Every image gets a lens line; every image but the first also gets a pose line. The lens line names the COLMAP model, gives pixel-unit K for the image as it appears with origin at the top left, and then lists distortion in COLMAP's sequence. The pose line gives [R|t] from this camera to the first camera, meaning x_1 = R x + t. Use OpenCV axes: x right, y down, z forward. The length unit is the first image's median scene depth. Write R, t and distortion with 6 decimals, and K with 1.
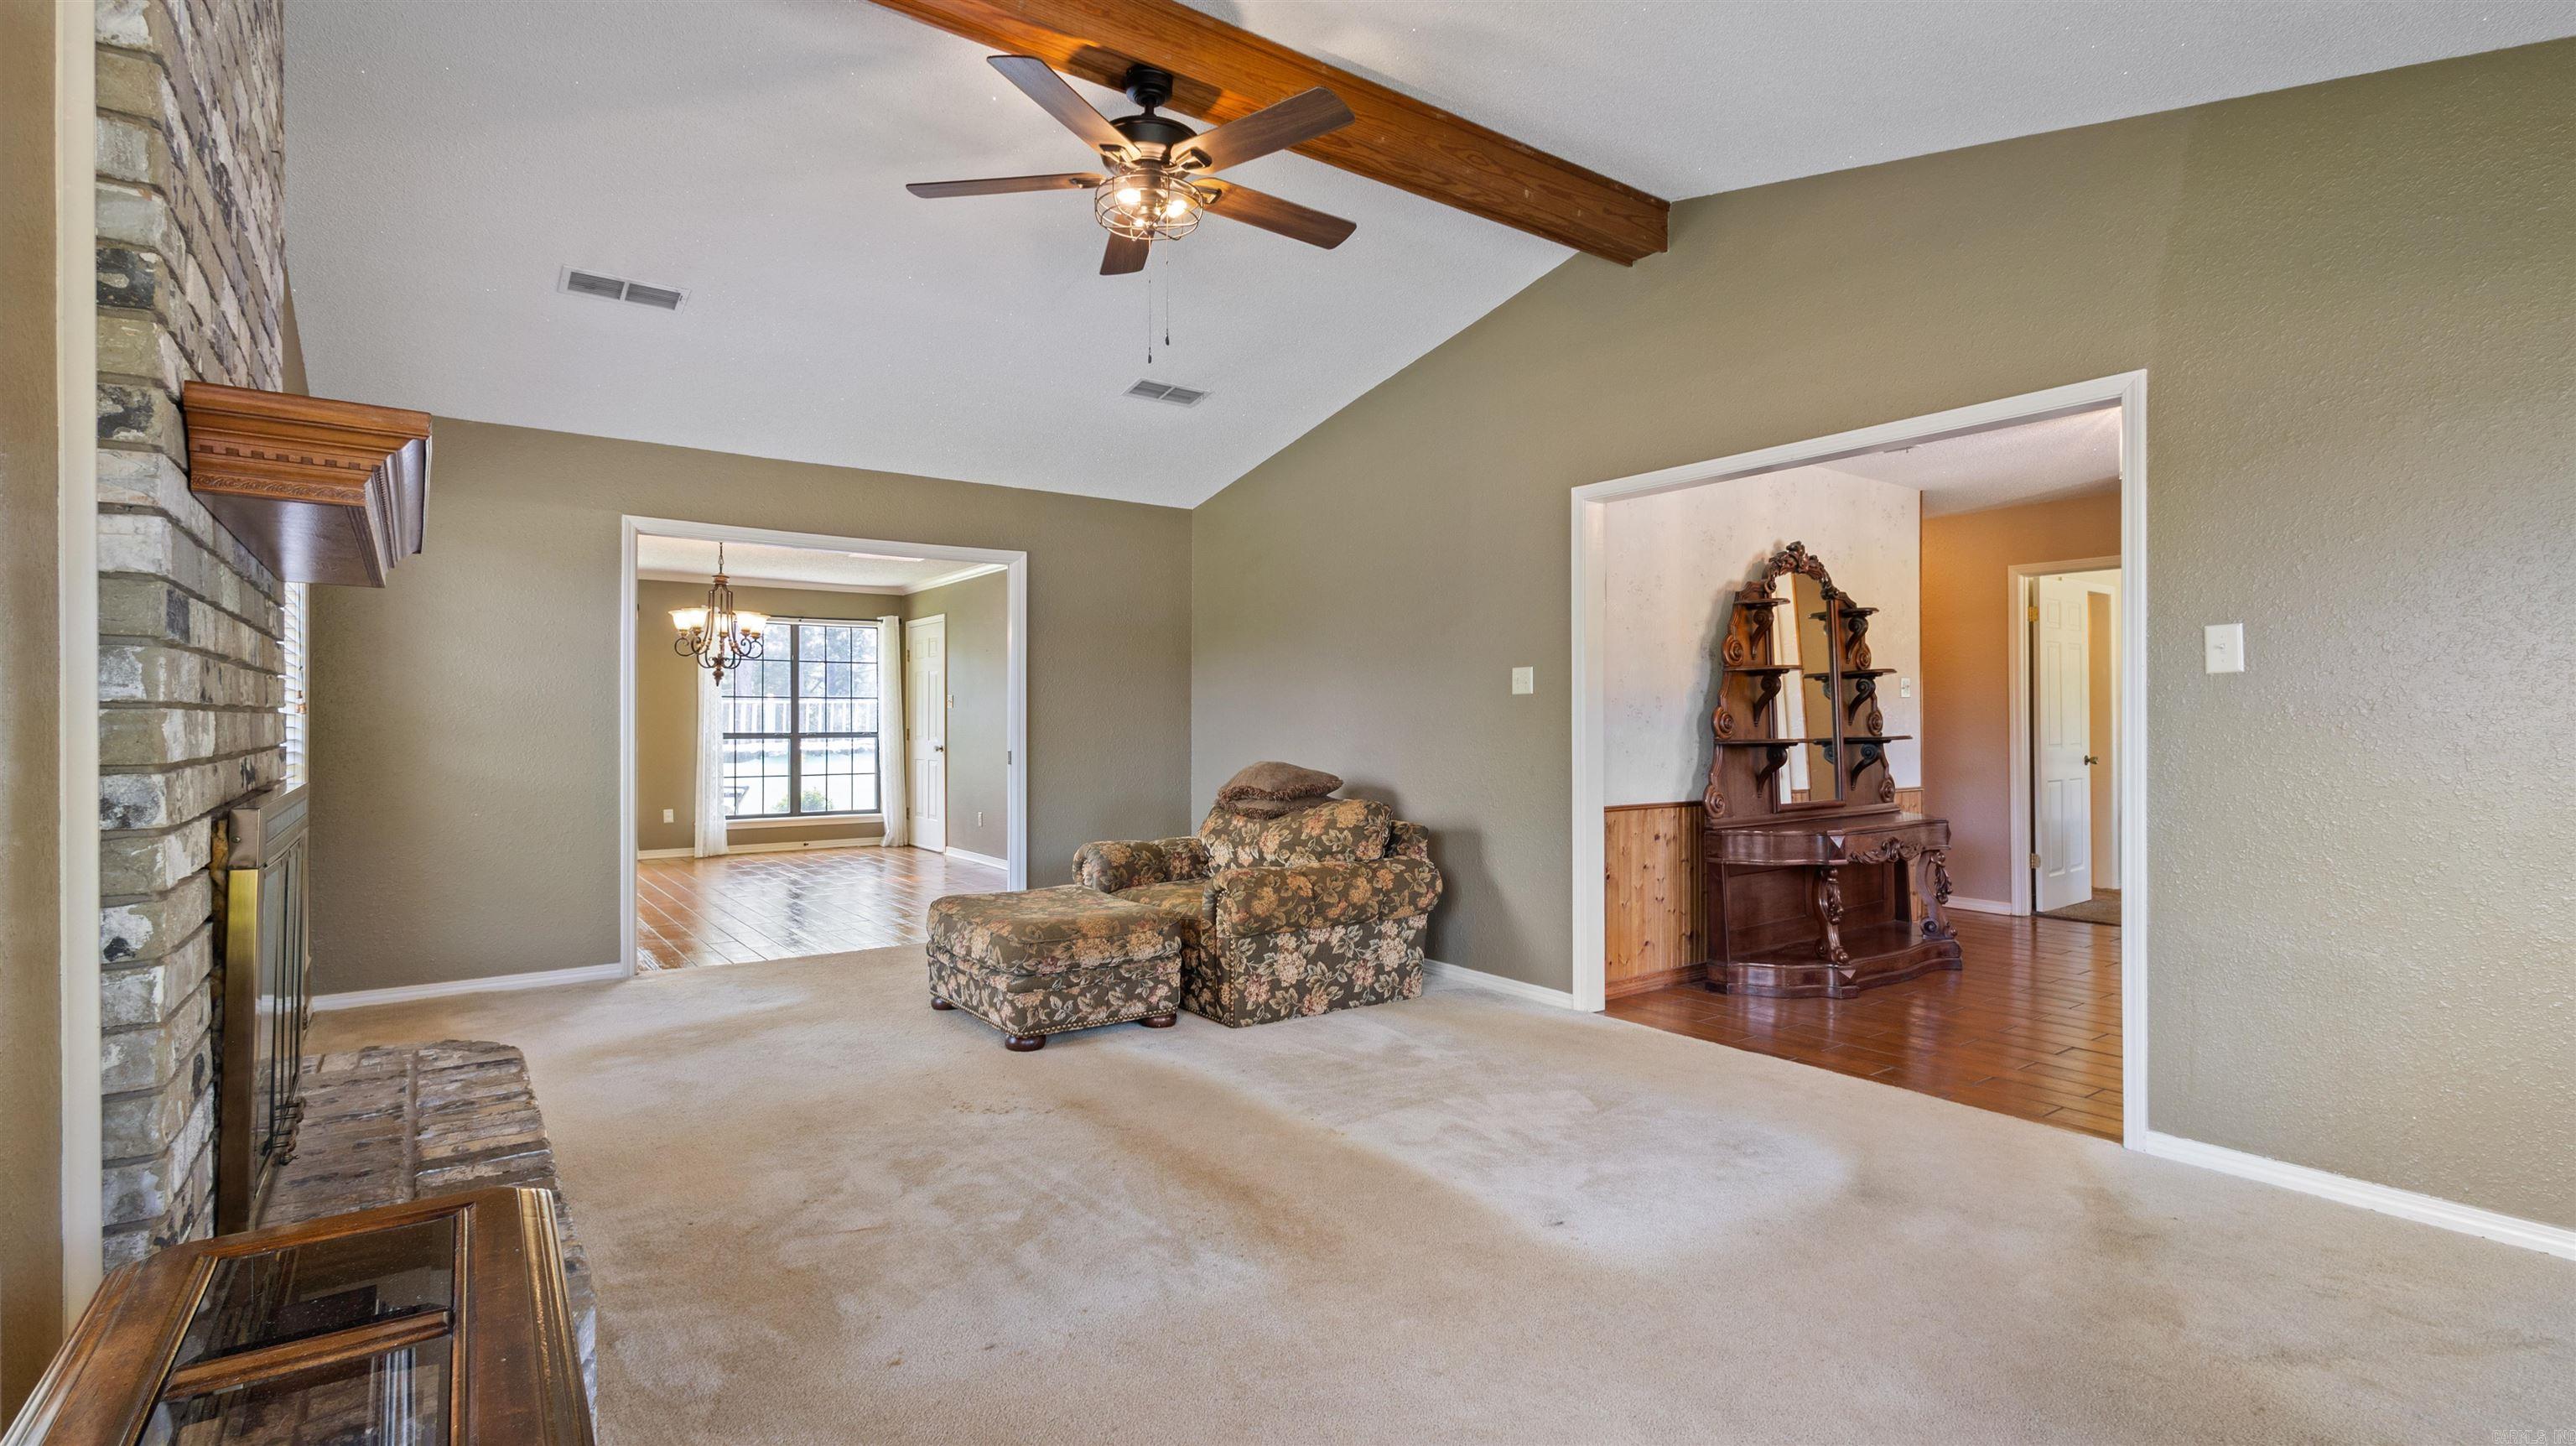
lens RADIAL K [[1195.9, 0, 1279.4], [0, 1195.9, 725.8], [0, 0, 1]] dist [0.003775, -0.000165]
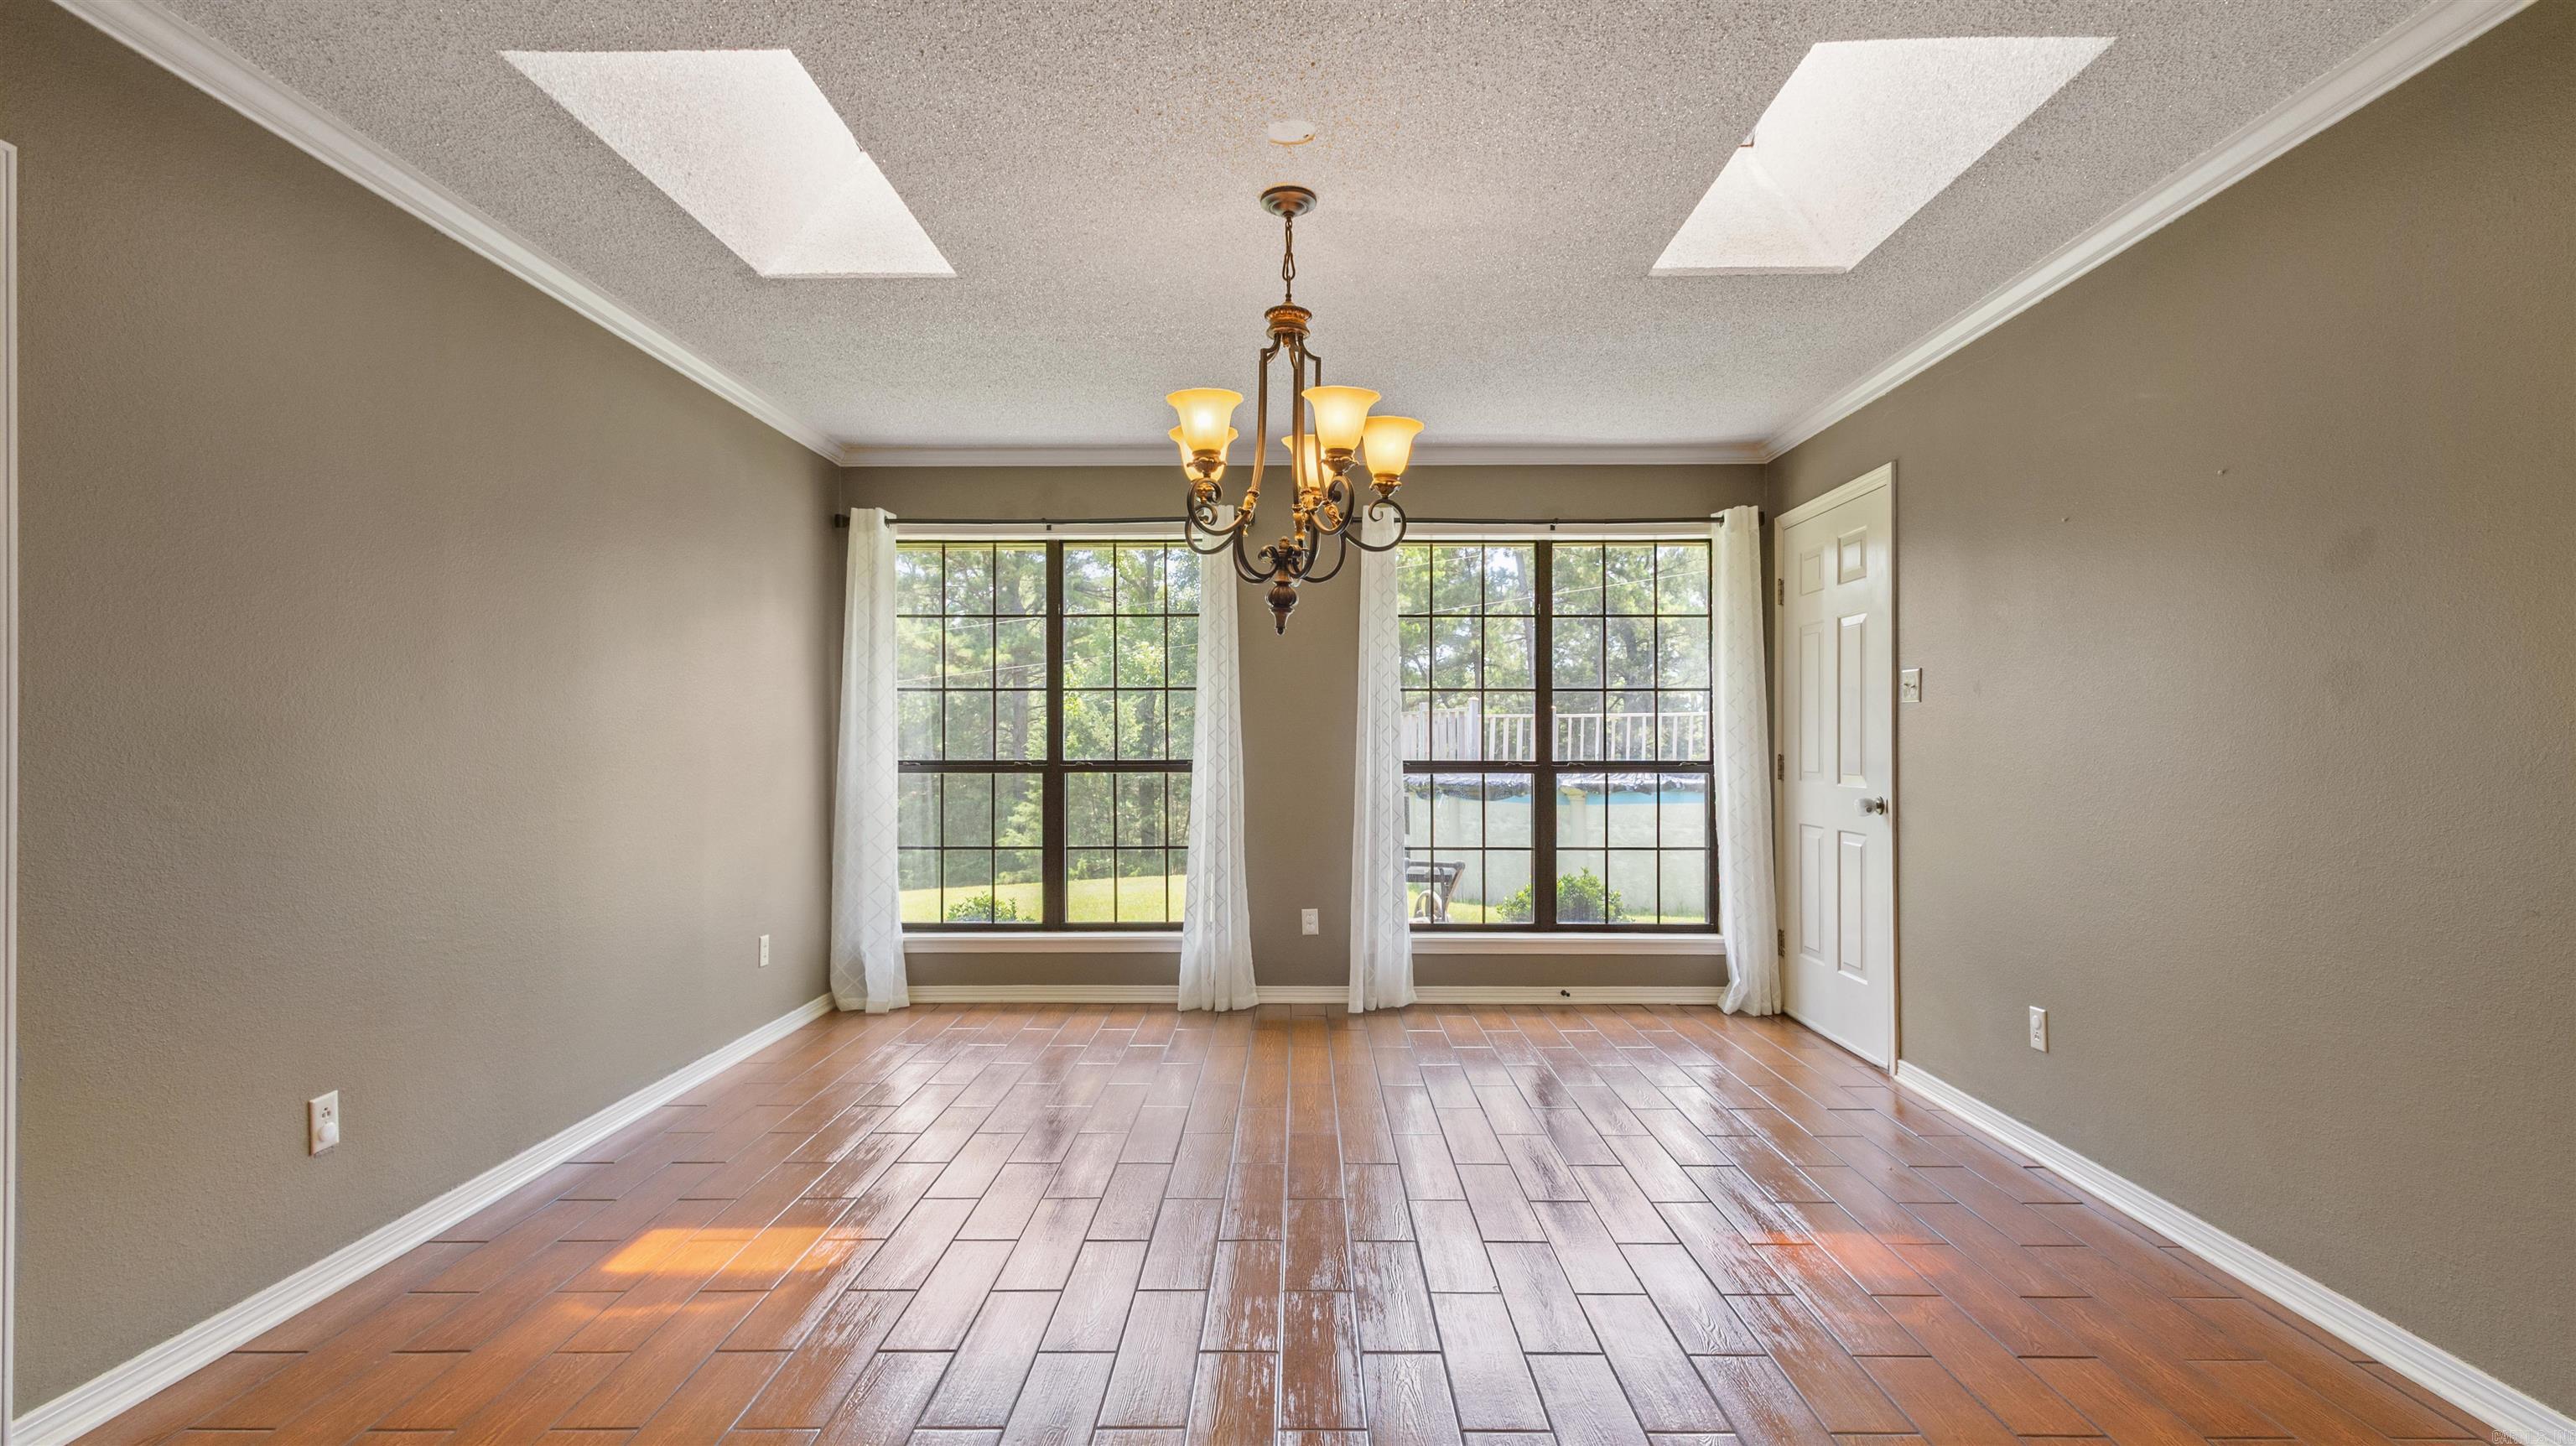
lens RADIAL K [[1195.9, 0, 1279.4], [0, 1195.9, 725.8], [0, 0, 1]] dist [0.003775, -0.000165]
pose [[0.798495, -0.007303, -0.601957, -0.194965], [-0.003407, 0.999856, -0.016650, -0.000078], [0.601992, 0.015346, 0.798355, 0.540678]]
